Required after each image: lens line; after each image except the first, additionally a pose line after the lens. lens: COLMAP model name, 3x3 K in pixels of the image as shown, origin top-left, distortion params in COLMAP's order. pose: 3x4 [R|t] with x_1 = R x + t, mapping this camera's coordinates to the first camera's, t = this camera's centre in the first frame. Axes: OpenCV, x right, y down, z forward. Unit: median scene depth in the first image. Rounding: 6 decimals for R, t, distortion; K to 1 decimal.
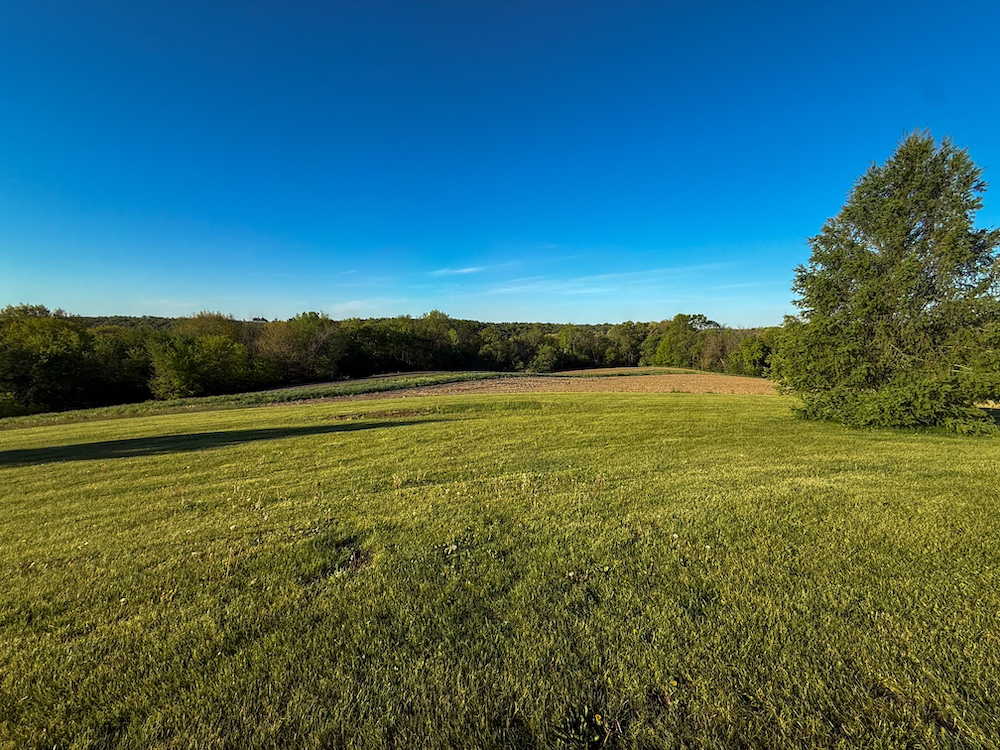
lens RADIAL K [[399.2, 0, 496.8], [0, 399.2, 375.8], [0, 0, 1]] dist [0.000489, -0.000051]
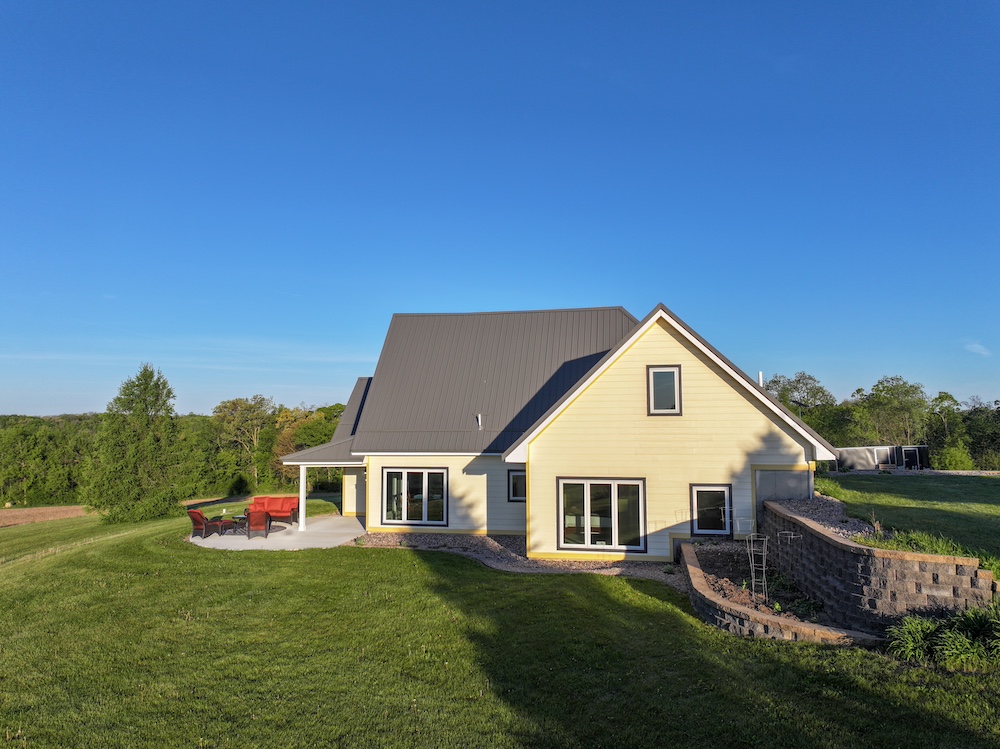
lens RADIAL K [[702.9, 0, 500.0], [0, 702.9, 374.5], [0, 0, 1]] dist [-0.002791, 0.006350]
pose [[0.296472, 0.046026, 0.953932, -0.290992], [0.124106, 0.988512, -0.086265, -0.009772], [-0.946944, 0.143964, 0.287354, -0.274009]]
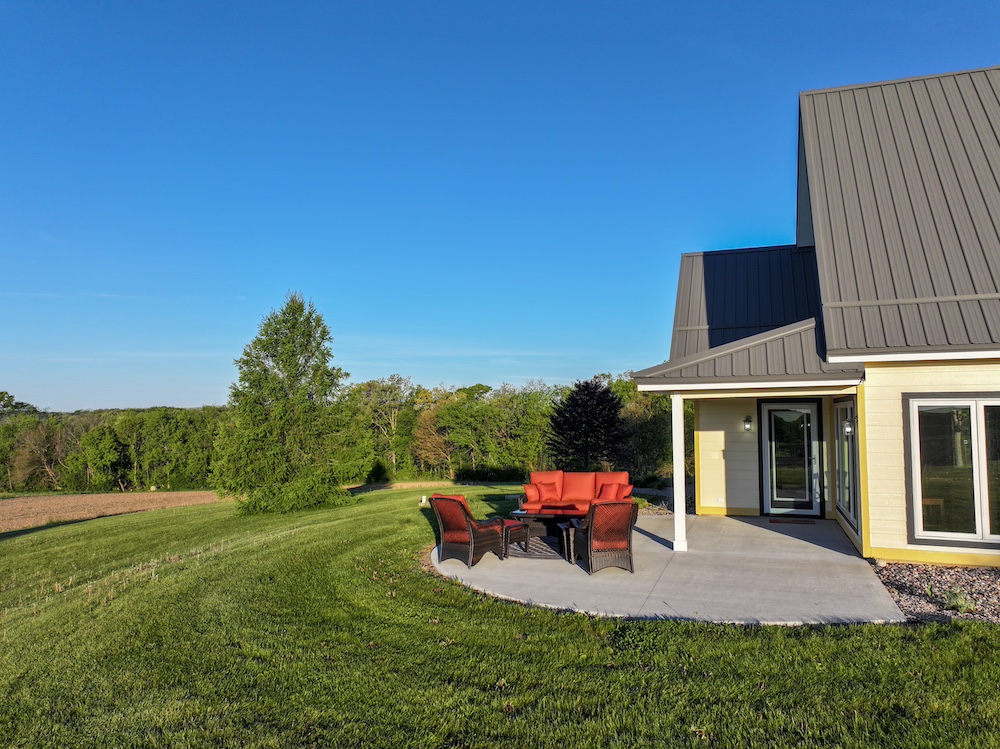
lens RADIAL K [[702.9, 0, 500.0], [0, 702.9, 374.5], [0, 0, 1]] dist [-0.002791, 0.006350]
pose [[0.444356, 0.033625, 0.895219, -0.139598], [0.117795, 0.988426, -0.095595, -0.002368], [-0.888072, 0.147930, 0.435252, -0.112673]]
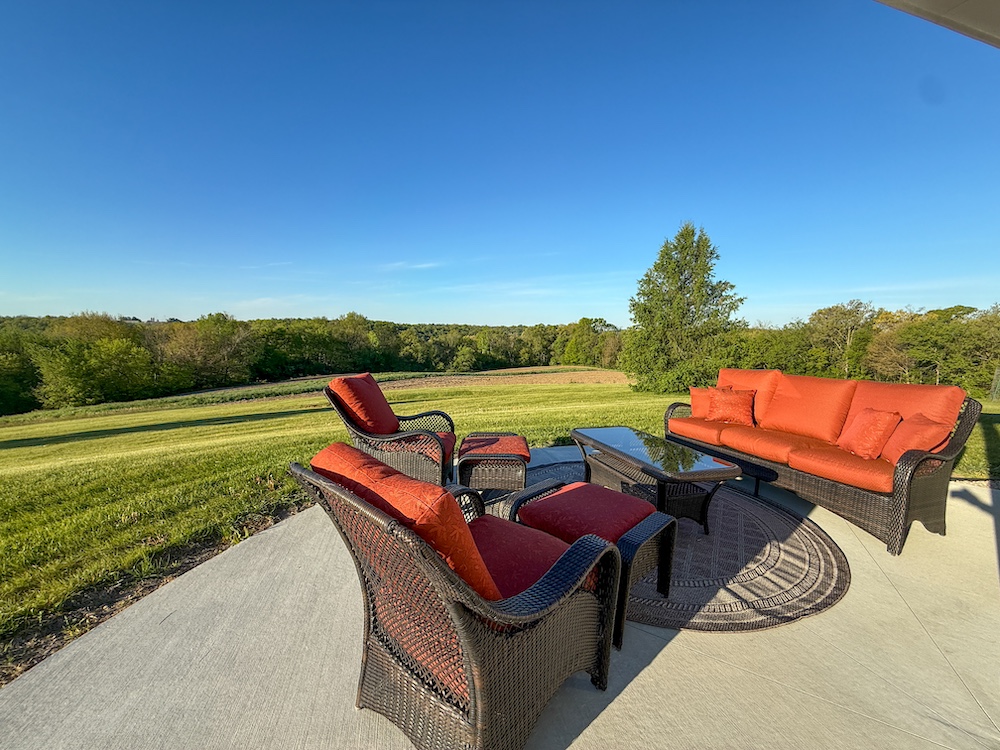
lens RADIAL K [[399.2, 0, 496.8], [0, 399.2, 375.8], [0, 0, 1]] dist [0.000489, -0.000051]
pose [[0.978765, -0.022079, 0.203791, -0.021338], [0.022762, 0.999740, -0.001005, 0.006048], [-0.203716, 0.005622, 0.979014, -0.088591]]
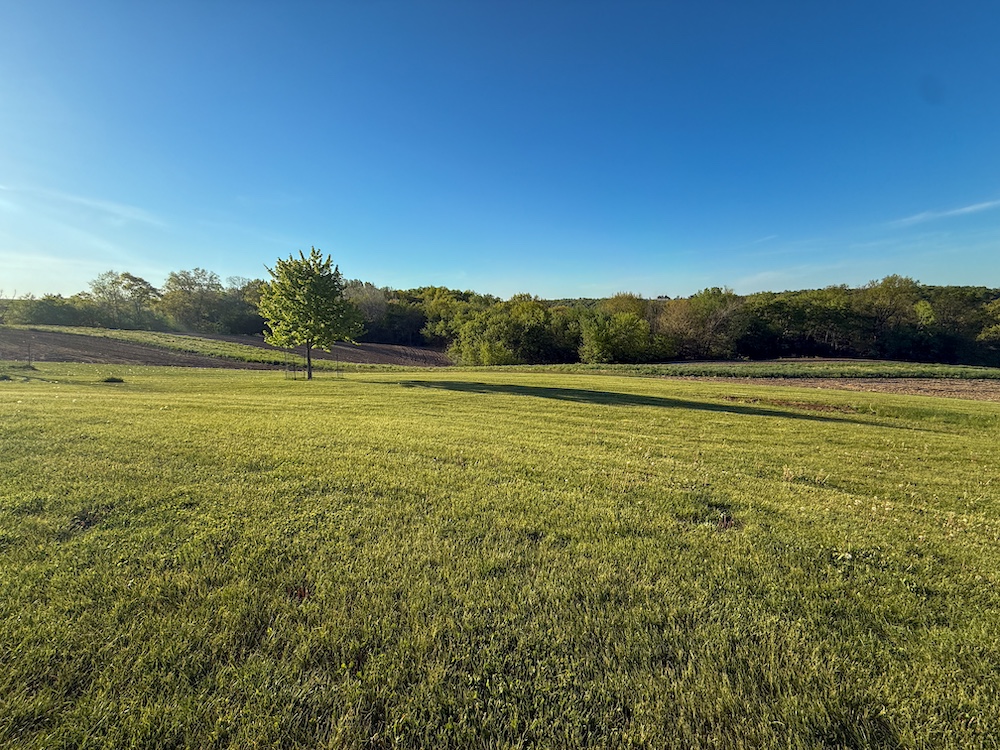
lens RADIAL K [[399.2, 0, 496.8], [0, 399.2, 375.8], [0, 0, 1]] dist [0.000489, -0.000051]
pose [[0.605195, 0.118325, -0.787234, 0.002859], [-0.073107, 0.992974, 0.093047, 0.000682], [0.792713, 0.001241, 0.609594, -0.005621]]
